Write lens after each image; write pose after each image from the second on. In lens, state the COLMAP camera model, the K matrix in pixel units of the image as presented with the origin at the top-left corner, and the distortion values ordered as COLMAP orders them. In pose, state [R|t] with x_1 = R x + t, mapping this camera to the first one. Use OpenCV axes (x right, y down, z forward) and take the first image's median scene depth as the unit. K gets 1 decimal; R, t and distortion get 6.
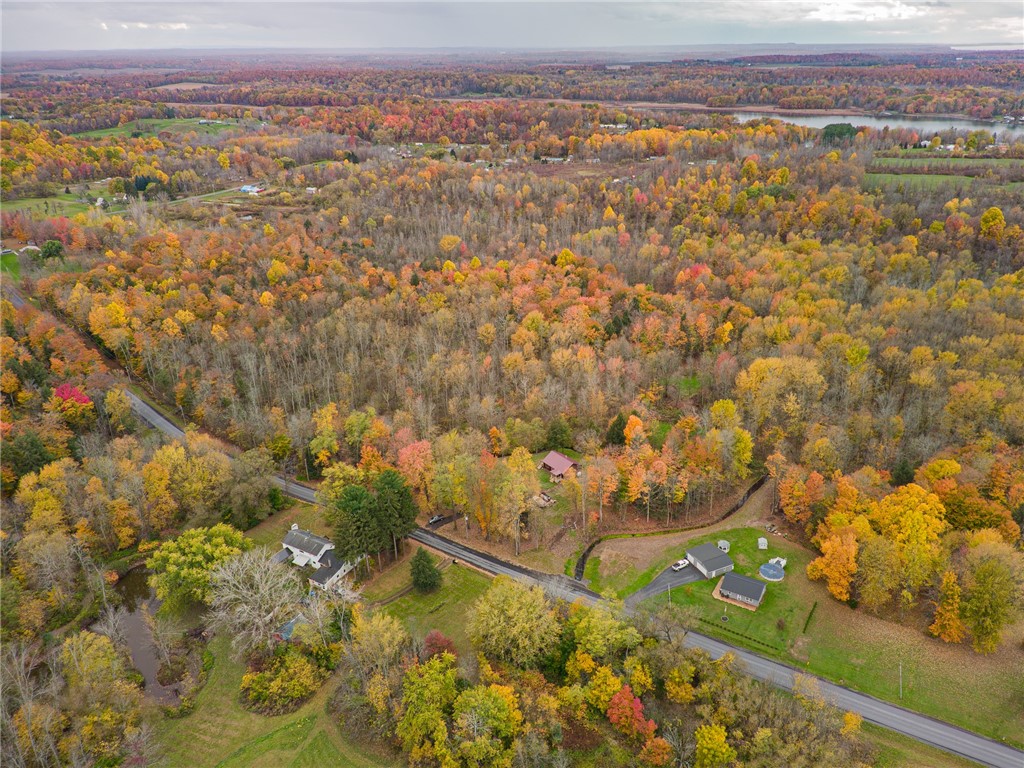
lens RADIAL K [[753.9, 0, 555.7], [0, 753.9, 383.5], [0, 0, 1]] dist [0.002195, 0.000061]
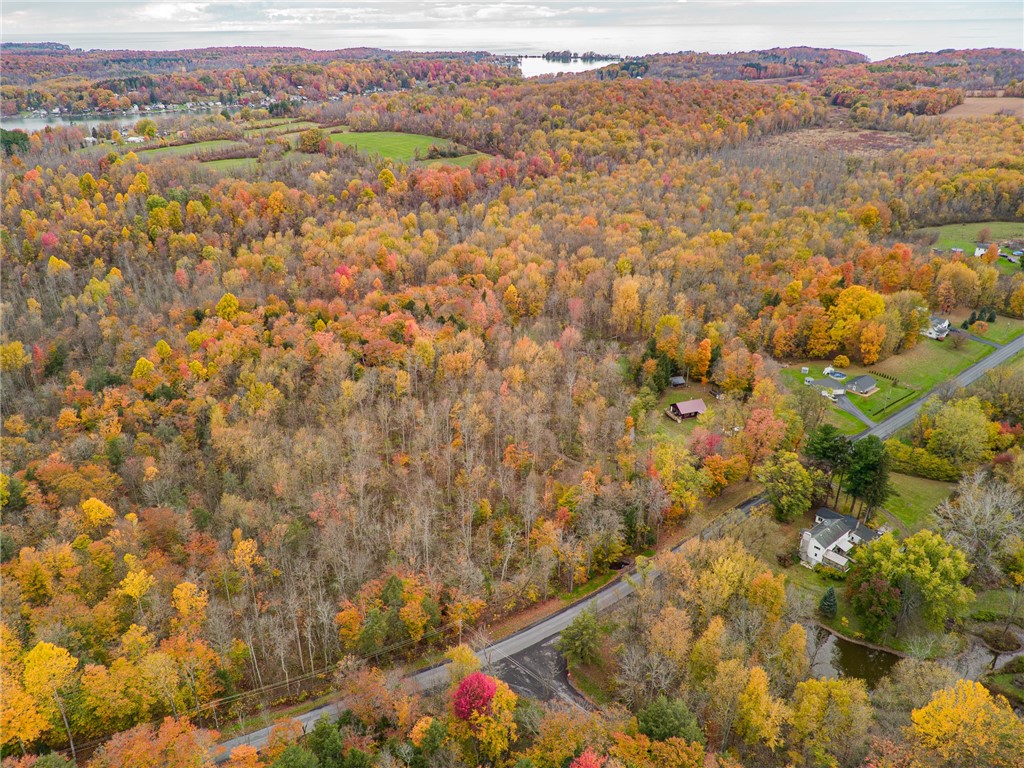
lens RADIAL K [[785.7, 0, 465.1], [0, 785.7, 385.3], [0, 0, 1]] dist [0.023091, -0.000715]
pose [[0.352915, -0.380416, 0.854830, -0.893030], [0.388396, 0.890746, 0.236051, -0.265305], [-0.851234, 0.248707, 0.462110, 0.599833]]
